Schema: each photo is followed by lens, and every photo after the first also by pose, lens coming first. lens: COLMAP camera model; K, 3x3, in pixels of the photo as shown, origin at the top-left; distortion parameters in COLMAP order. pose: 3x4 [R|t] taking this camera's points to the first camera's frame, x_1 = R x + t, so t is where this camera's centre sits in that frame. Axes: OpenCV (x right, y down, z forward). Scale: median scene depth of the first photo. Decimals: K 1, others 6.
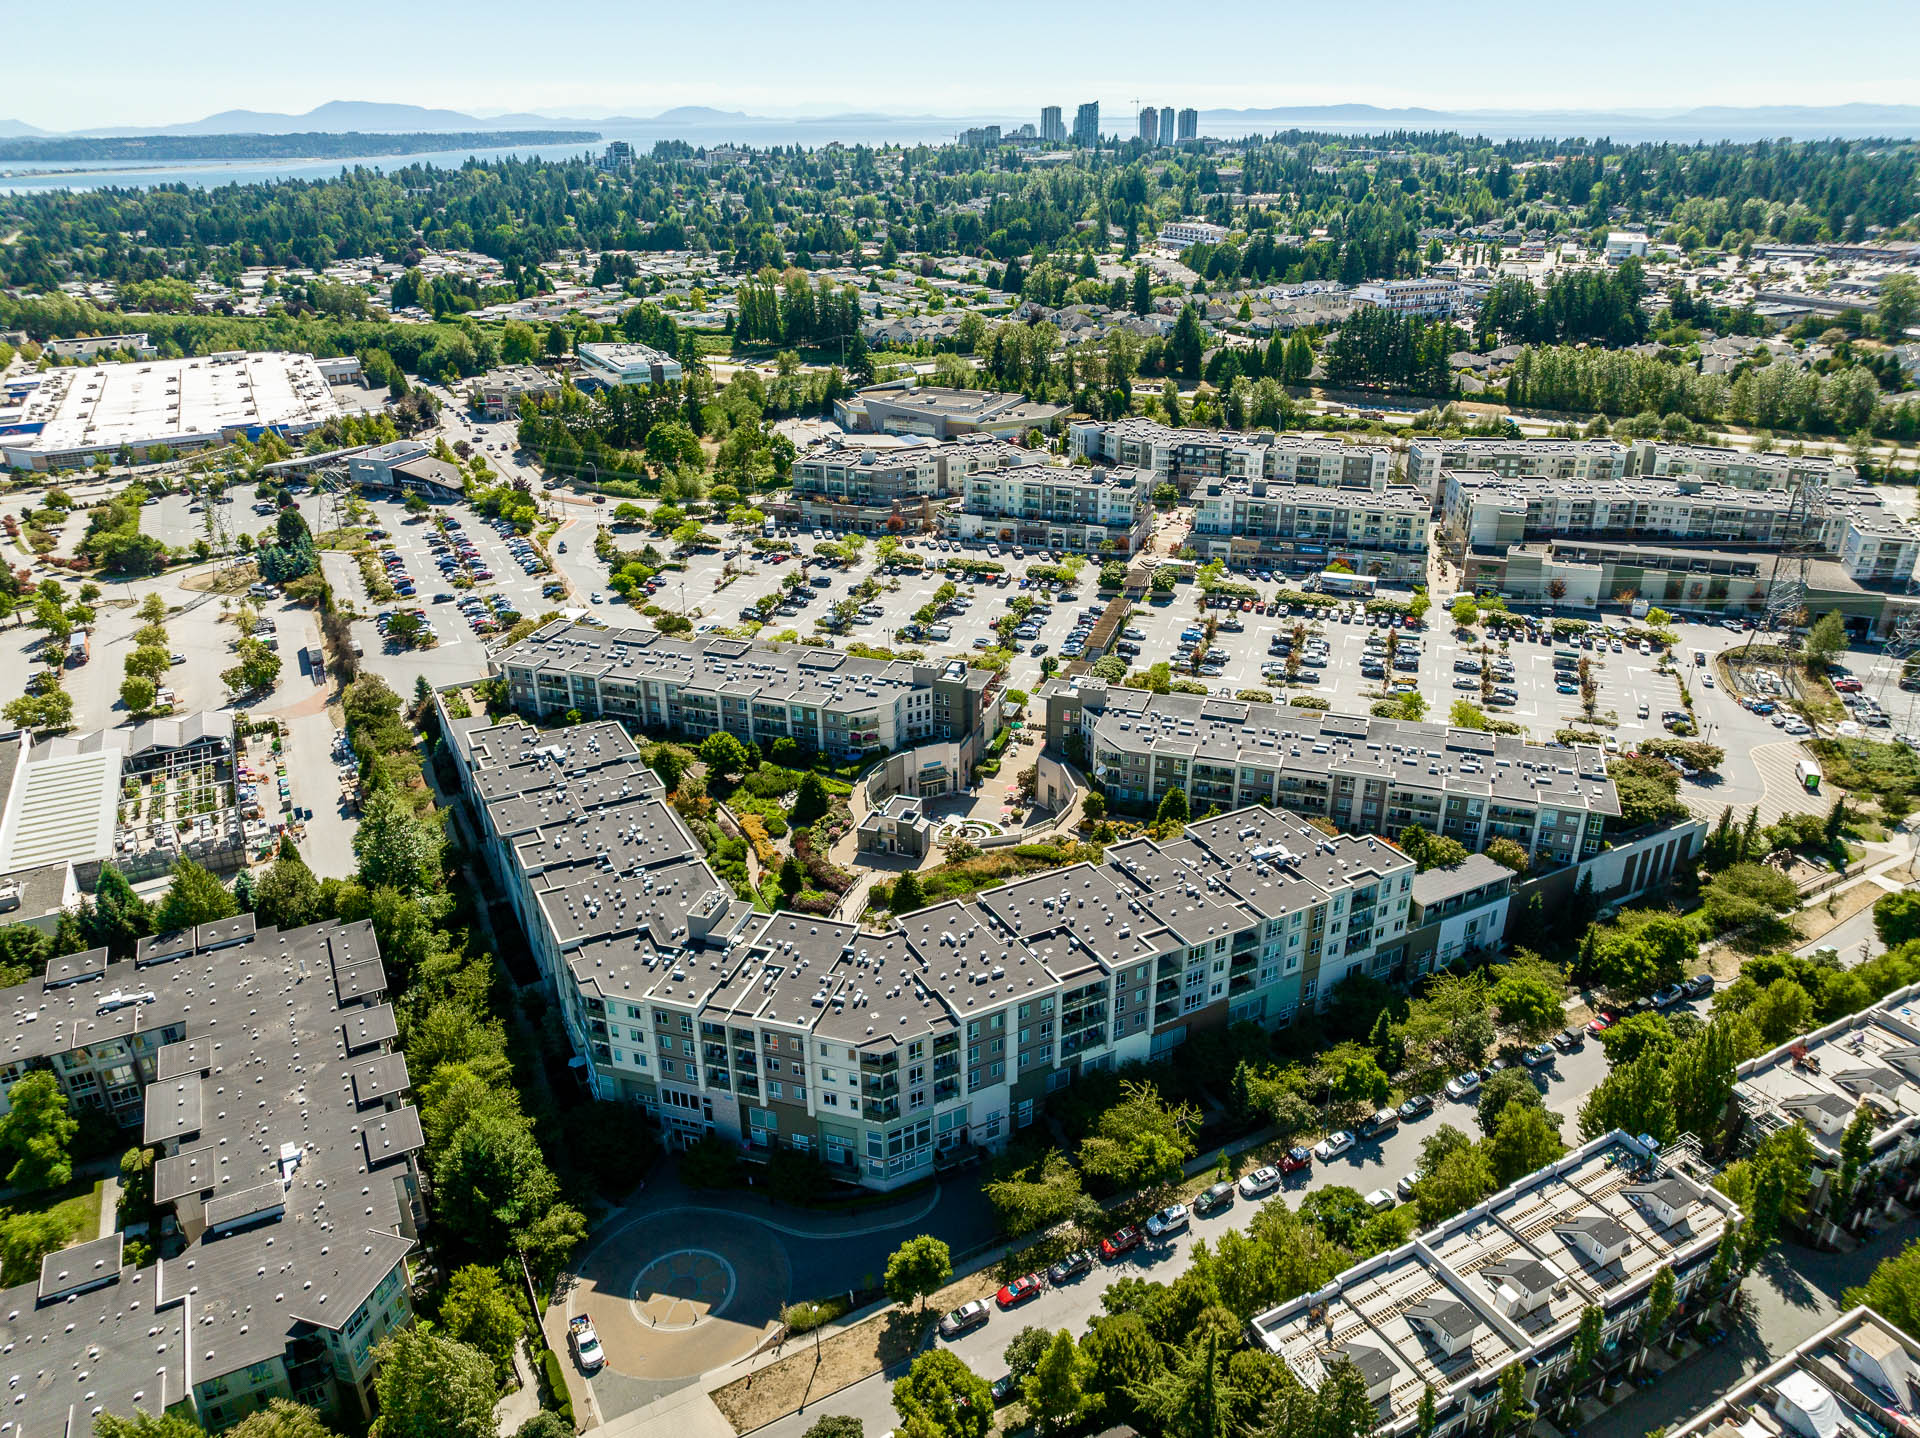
lens RADIAL K [[1343.5, 0, 966.6], [0, 1343.5, 715.2], [0, 0, 1]] dist [-0.050049, 0.020555]
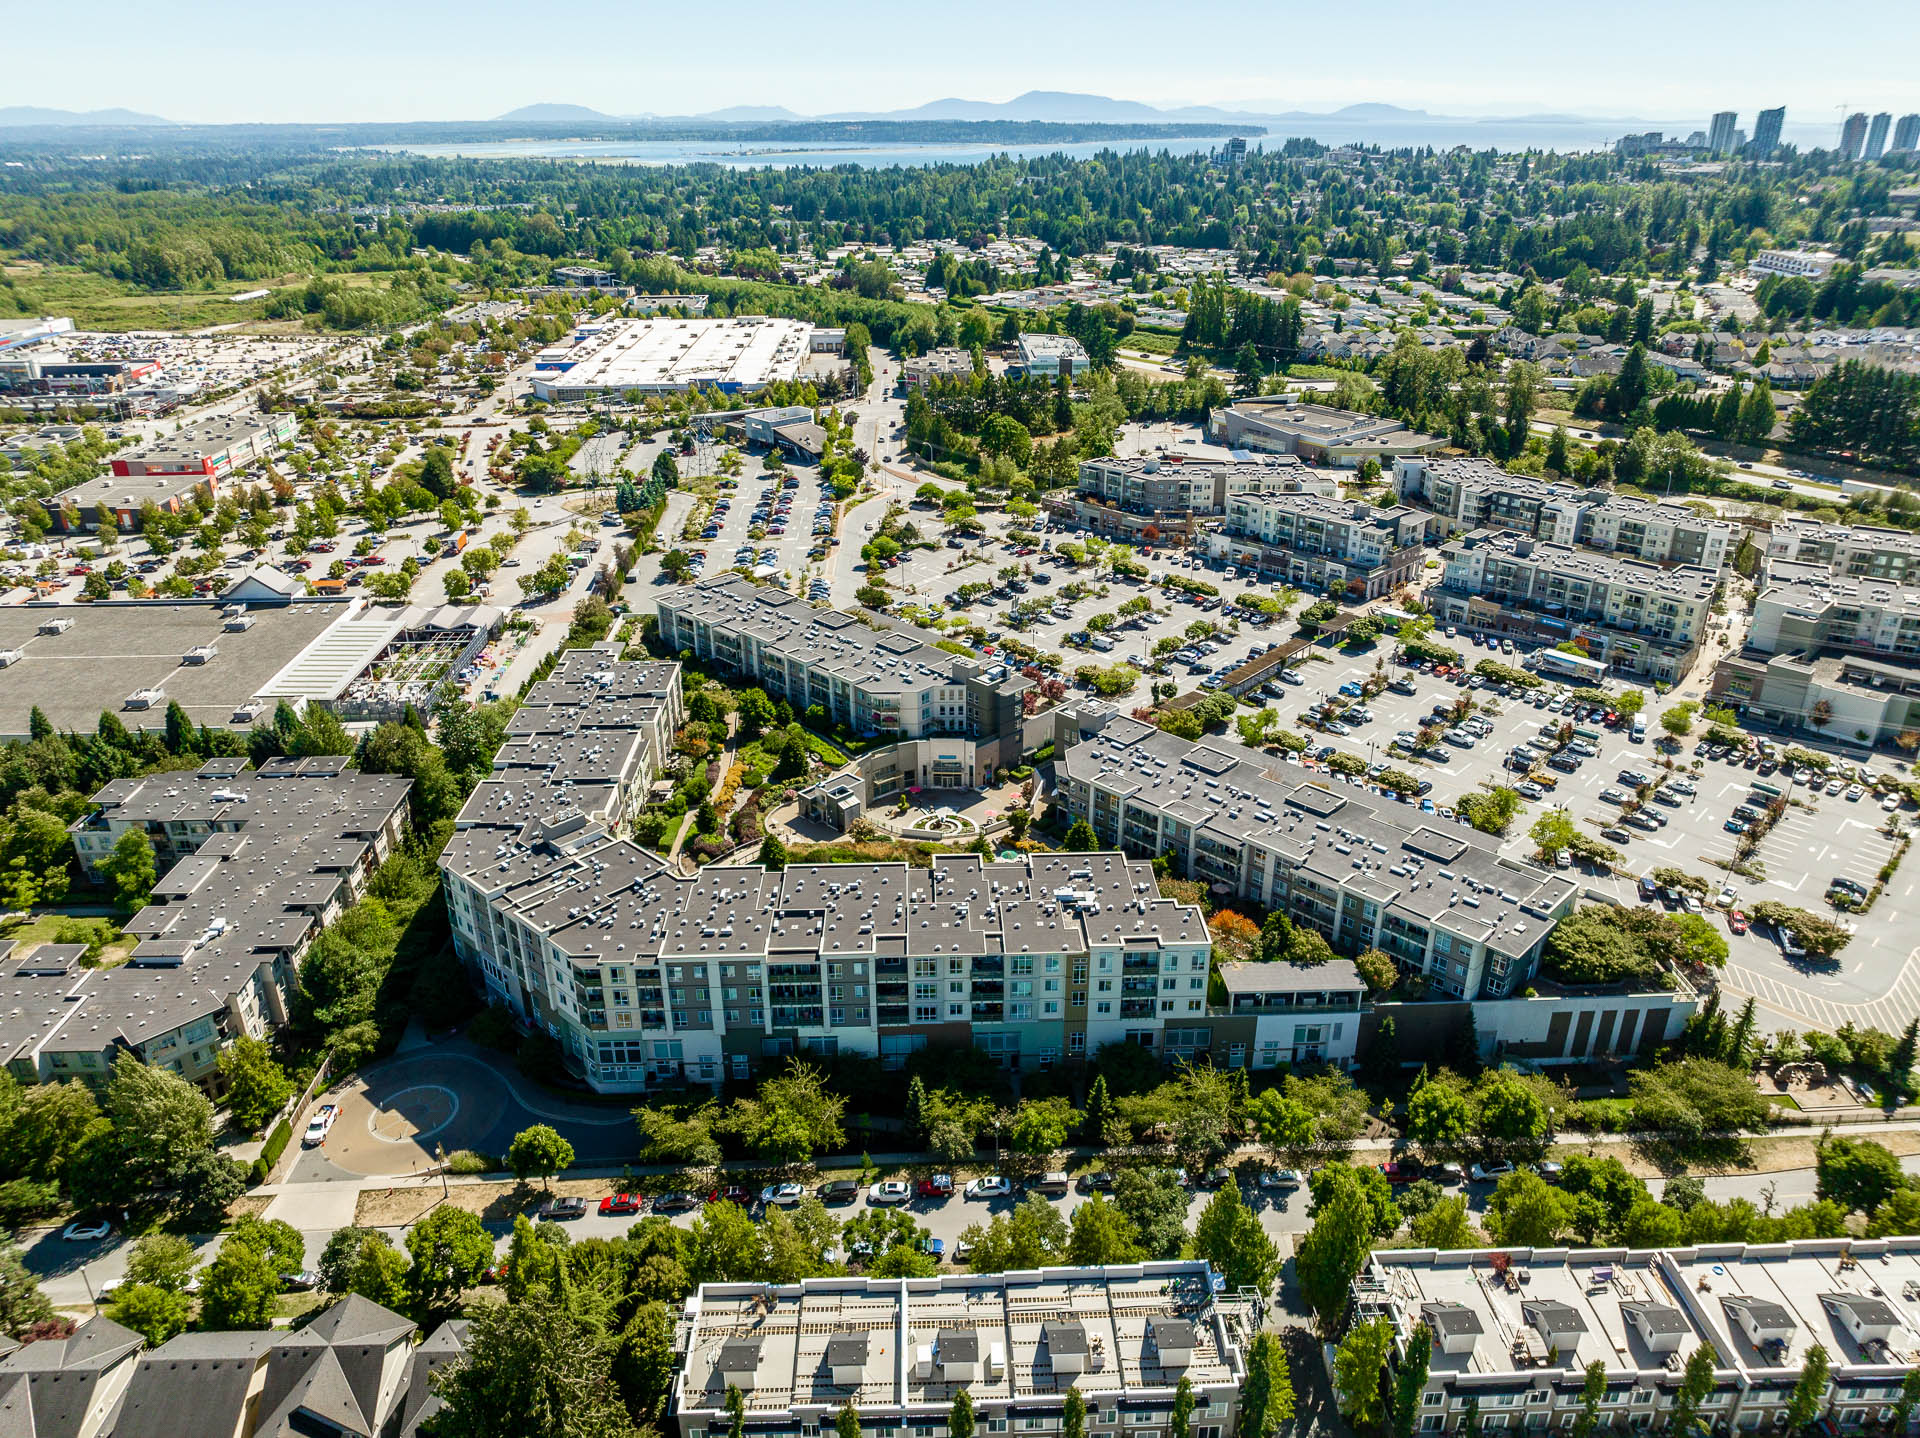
lens RADIAL K [[1343.5, 0, 968.4], [0, 1343.5, 732.2], [0, 0, 1]] dist [-0.050049, 0.020555]
pose [[0.898735, 0.188645, -0.395839, 0.280433], [-0.183185, 0.981705, 0.051938, -0.027801], [0.398395, 0.025834, 0.916850, 0.035525]]
